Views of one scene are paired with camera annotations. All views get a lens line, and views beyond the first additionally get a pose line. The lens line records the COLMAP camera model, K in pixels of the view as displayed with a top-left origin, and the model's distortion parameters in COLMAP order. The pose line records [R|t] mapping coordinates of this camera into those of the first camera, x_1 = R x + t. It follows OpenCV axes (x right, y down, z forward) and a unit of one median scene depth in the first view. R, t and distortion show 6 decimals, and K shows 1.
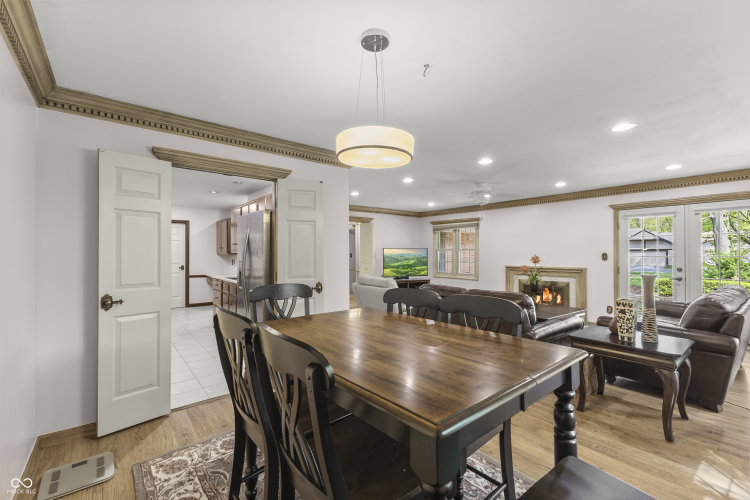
lens RADIAL K [[331.2, 0, 375.1], [0, 331.2, 252.1], [0, 0, 1]] dist [0.000514, -0.000002]
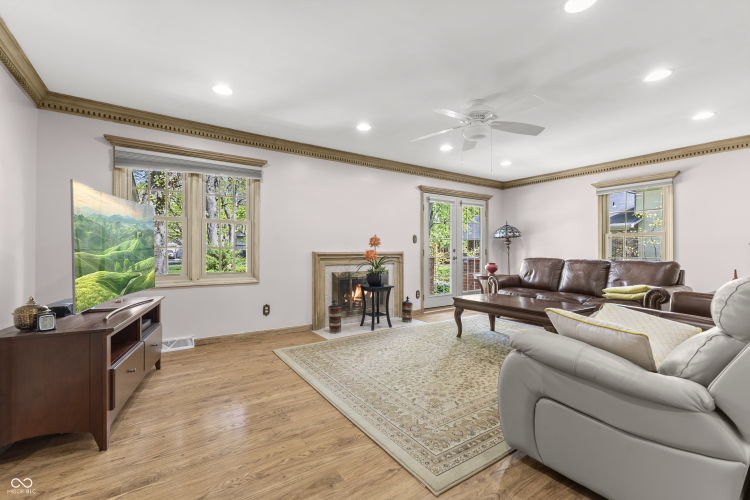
lens RADIAL K [[324.3, 0, 373.7], [0, 324.3, 245.1], [0, 0, 1]] dist [0.005021, -0.000308]
pose [[0.068772, 0.009128, 0.997591, -0.212081], [-0.008348, 0.999928, -0.008574, 0.036085], [-0.997597, -0.007738, 0.068843, 0.949111]]
